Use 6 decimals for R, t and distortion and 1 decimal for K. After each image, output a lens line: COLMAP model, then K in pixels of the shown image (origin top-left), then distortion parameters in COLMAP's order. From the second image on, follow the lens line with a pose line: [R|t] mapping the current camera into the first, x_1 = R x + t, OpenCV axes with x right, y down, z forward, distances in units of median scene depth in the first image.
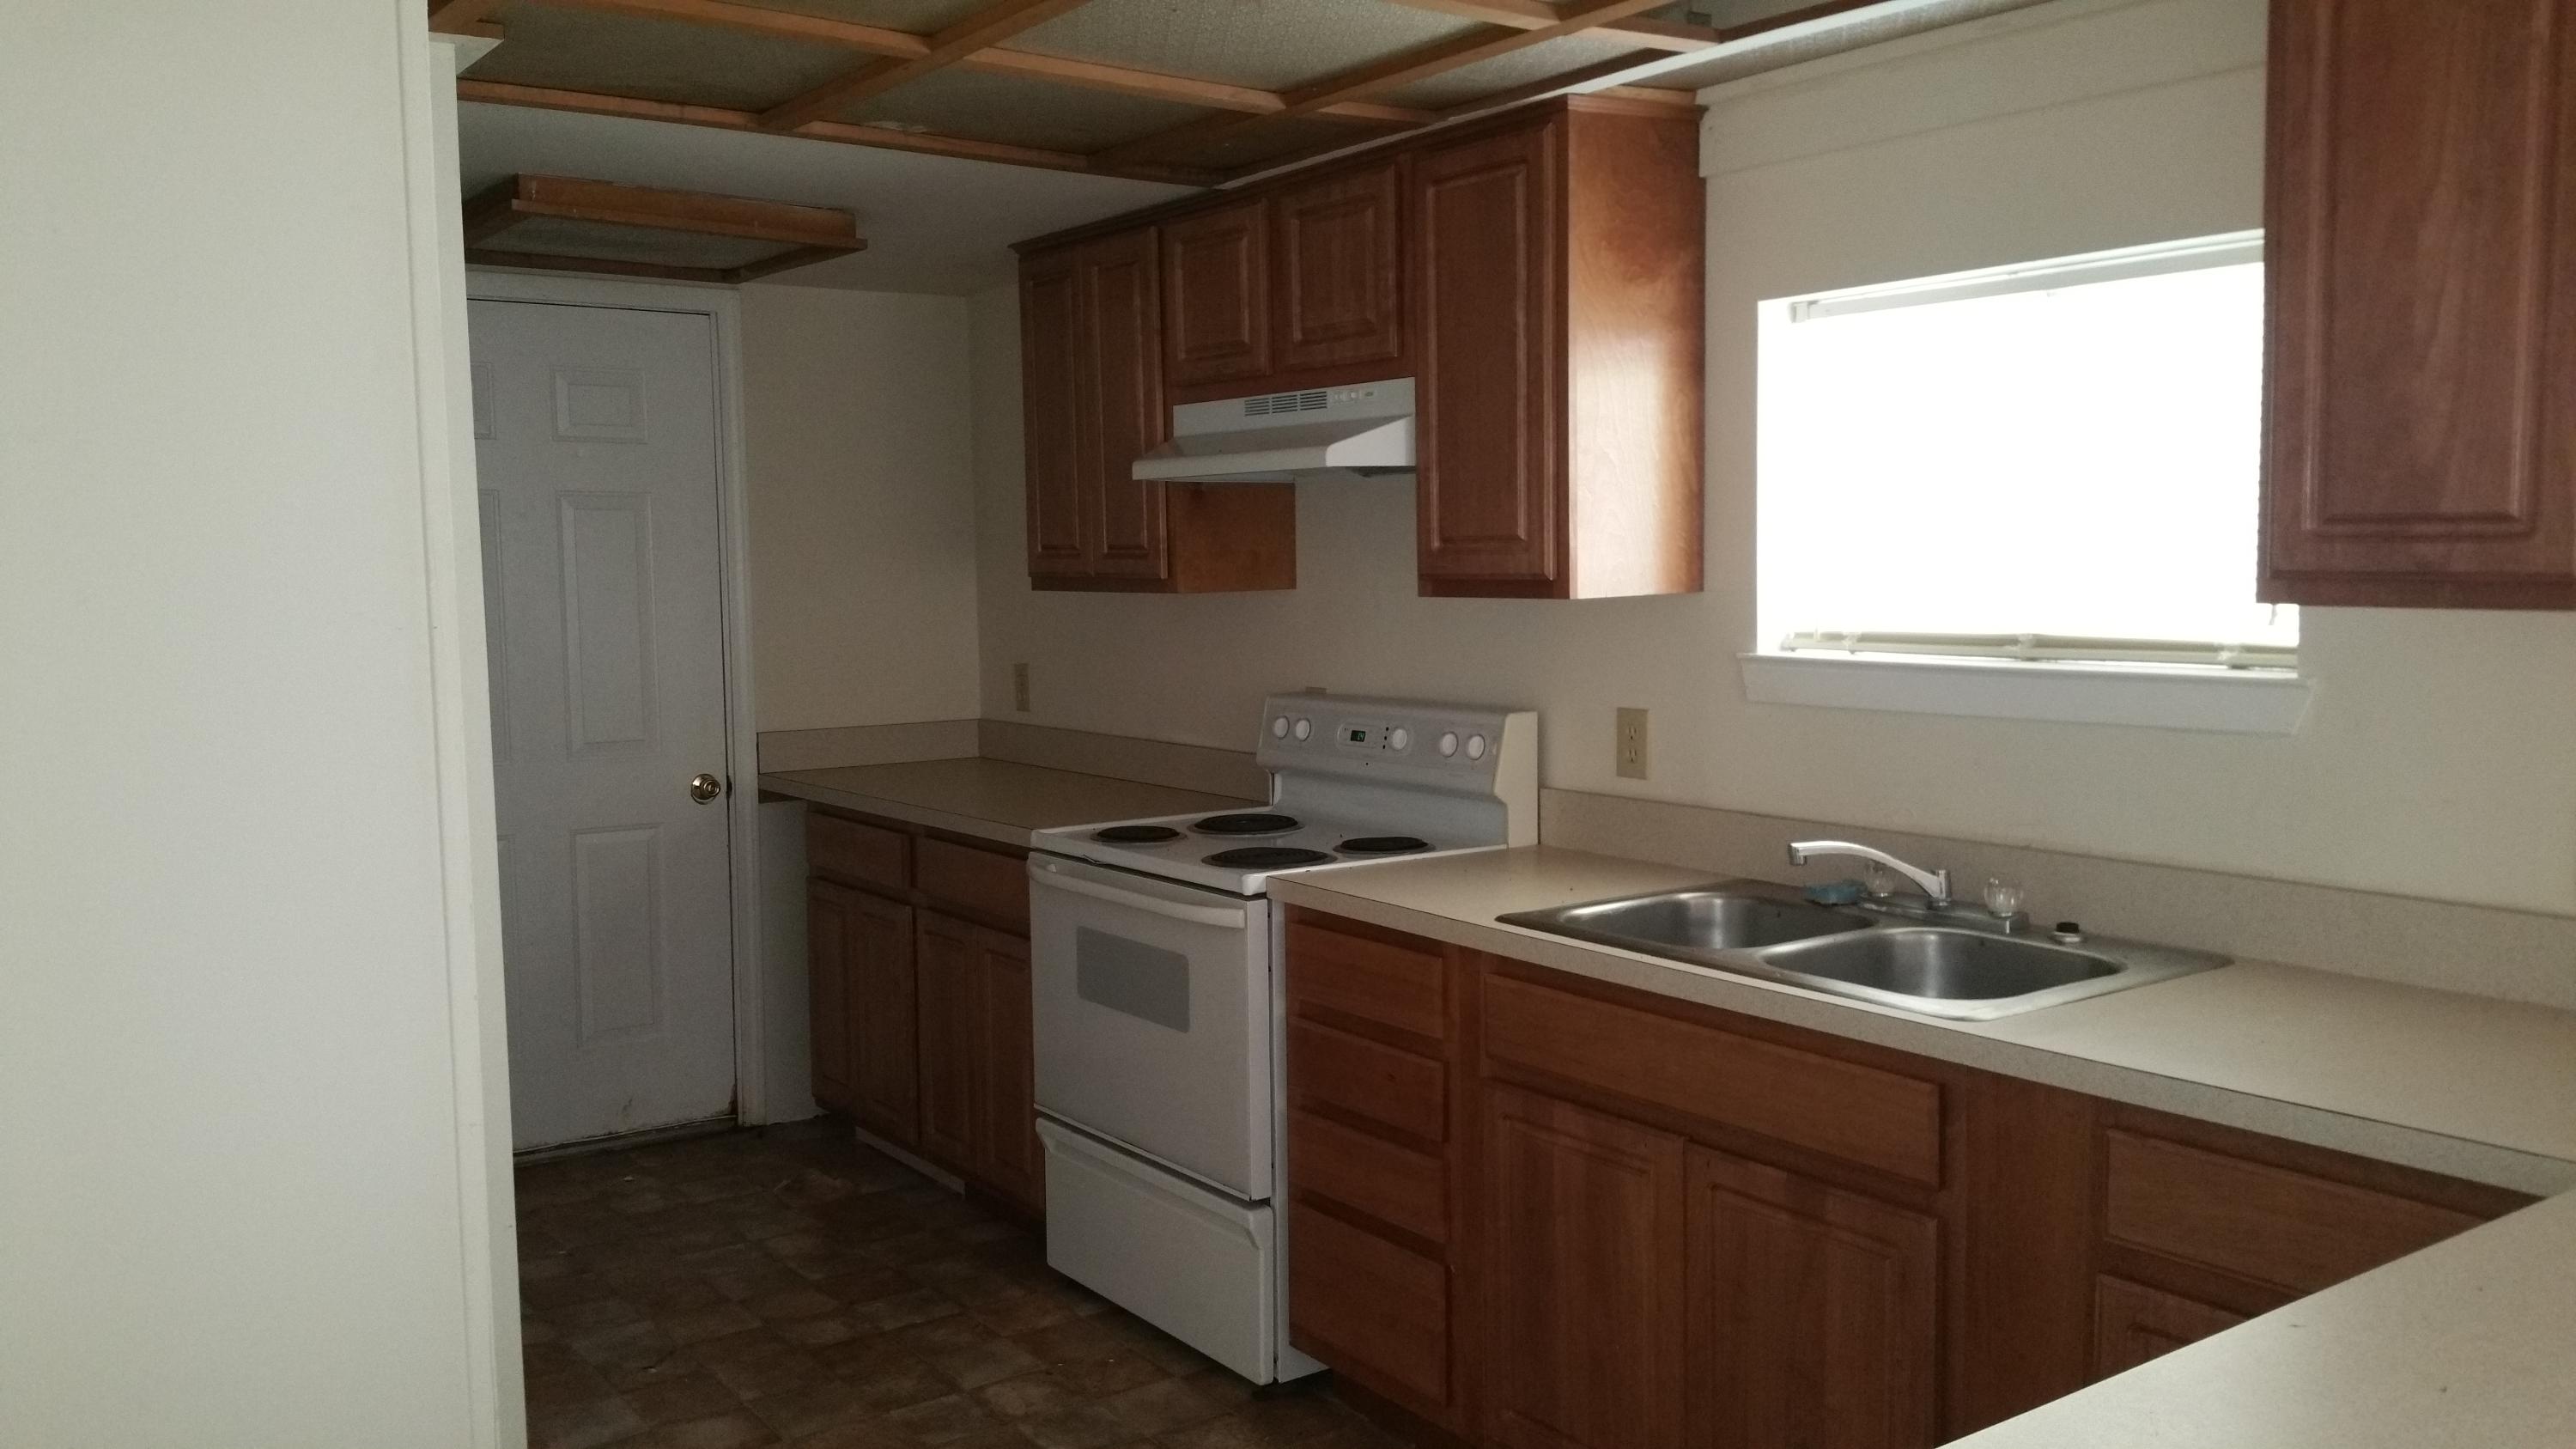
lens RADIAL K [[2020.1, 0, 1284.3], [0, 2020.1, 731.3], [0, 0, 1]] dist [0.015395, -0.002523]
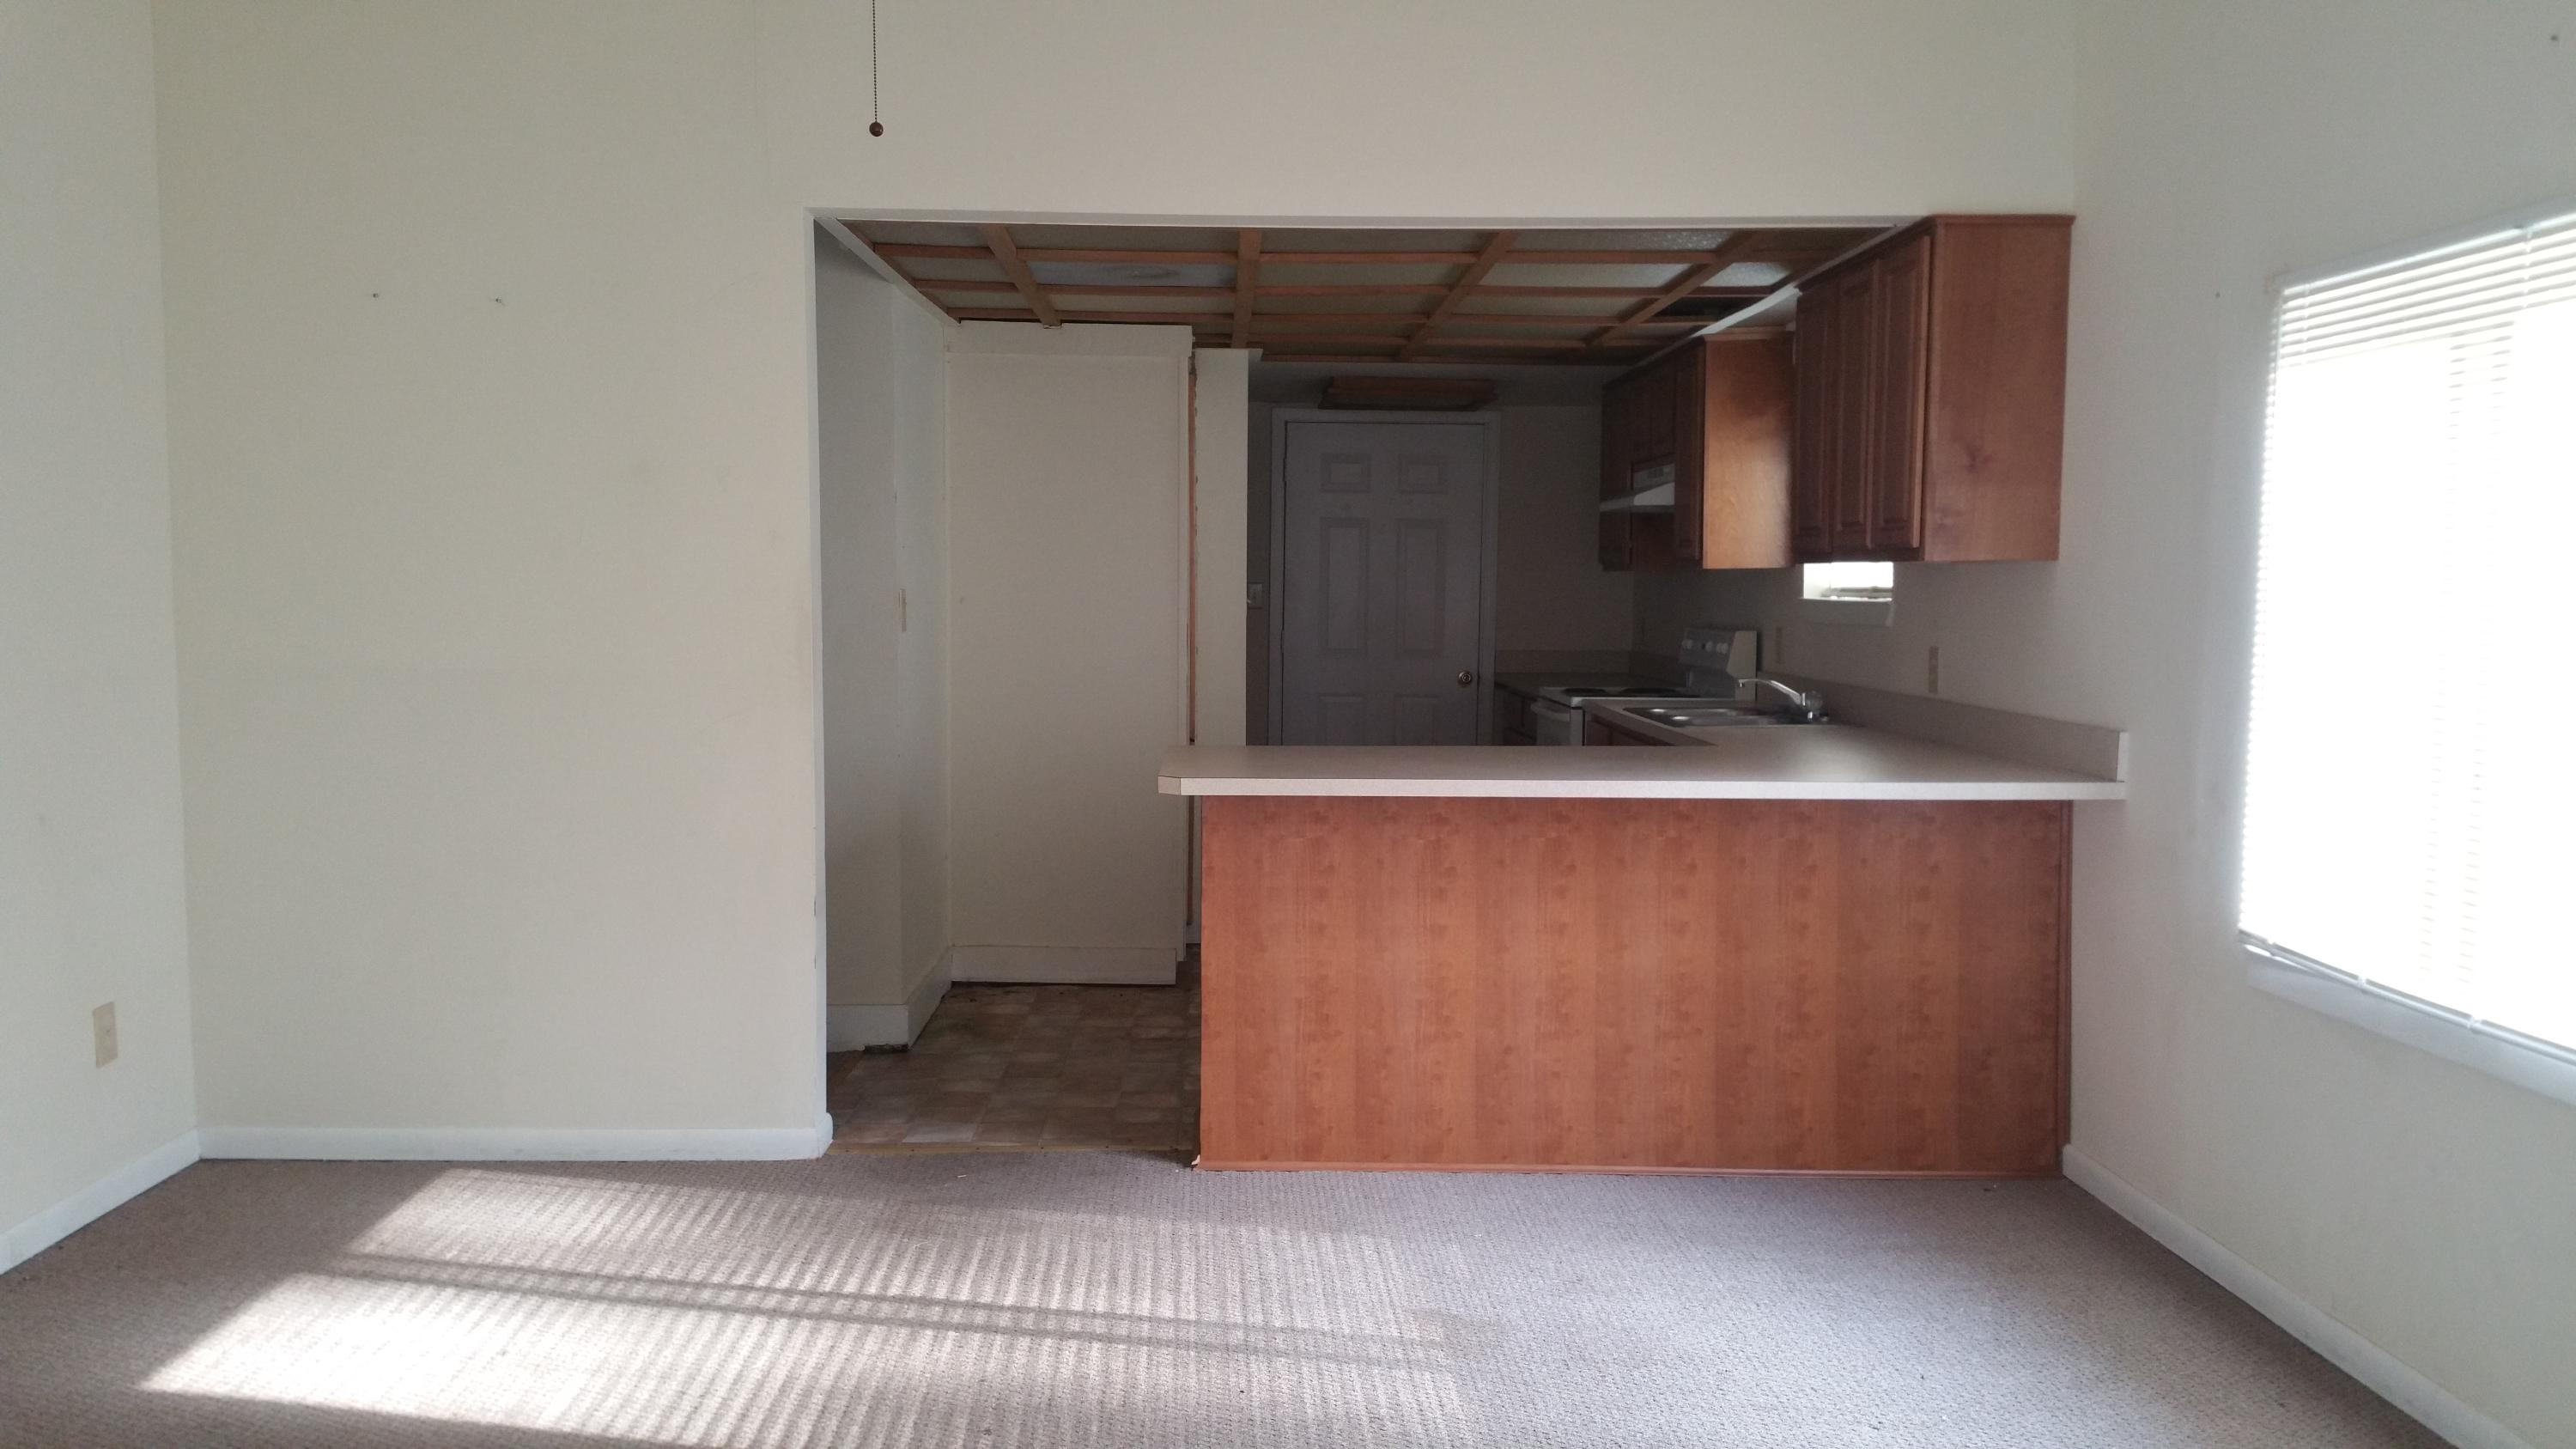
lens RADIAL K [[2020.1, 0, 1287.4], [0, 2020.1, 724.1], [0, 0, 1]] dist [0.015395, -0.002523]
pose [[0.835754, 0.051040, -0.546727, 0.898413], [-0.056811, 0.998365, 0.006359, 0.102316], [0.546157, 0.025746, 0.837287, -0.957295]]
